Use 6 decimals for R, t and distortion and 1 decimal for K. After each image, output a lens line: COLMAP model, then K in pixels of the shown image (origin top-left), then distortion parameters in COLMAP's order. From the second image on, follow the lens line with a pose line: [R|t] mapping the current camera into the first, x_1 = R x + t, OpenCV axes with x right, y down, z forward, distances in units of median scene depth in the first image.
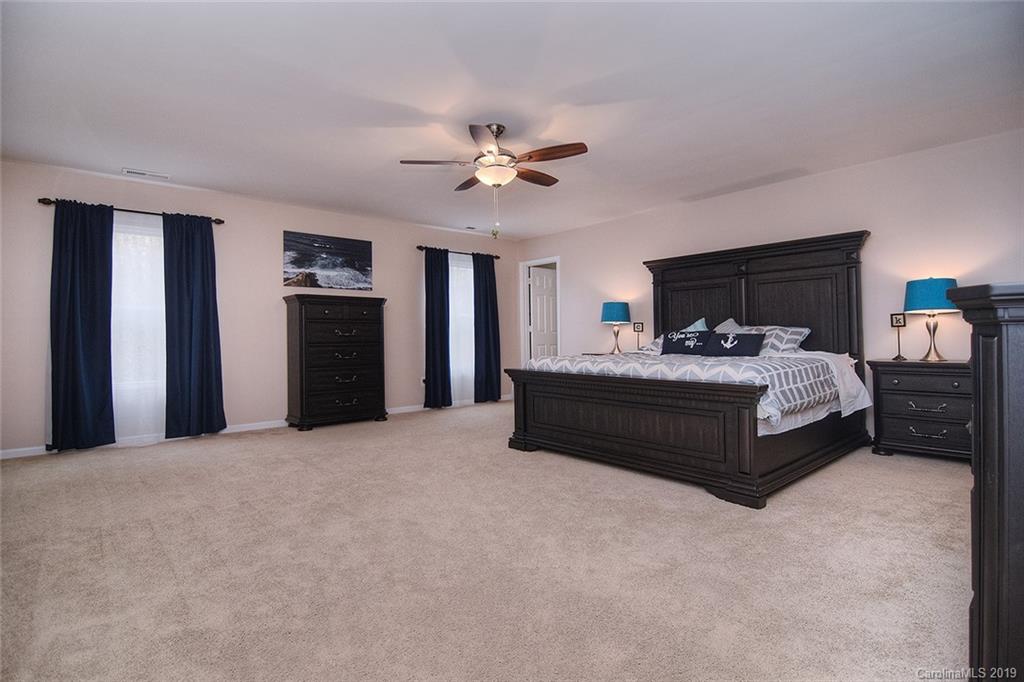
lens RADIAL K [[501.9, 0, 515.0], [0, 501.9, 336.0], [0, 0, 1]] dist [-0.012879, -0.005238]
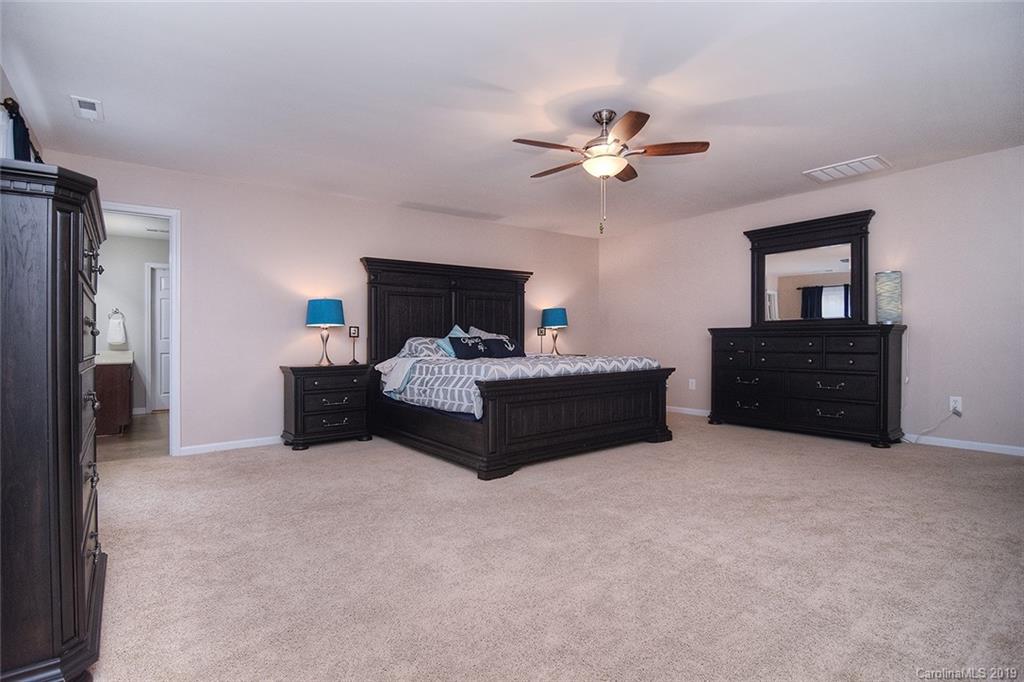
lens RADIAL K [[501.9, 0, 512.4], [0, 501.9, 345.3], [0, 0, 1]] dist [-0.012879, -0.005238]
pose [[0.068895, -0.000904, 0.997624, -0.661211], [0.010578, 0.999944, 0.000175, 0.009074], [-0.997568, 0.010541, 0.068901, 0.755297]]
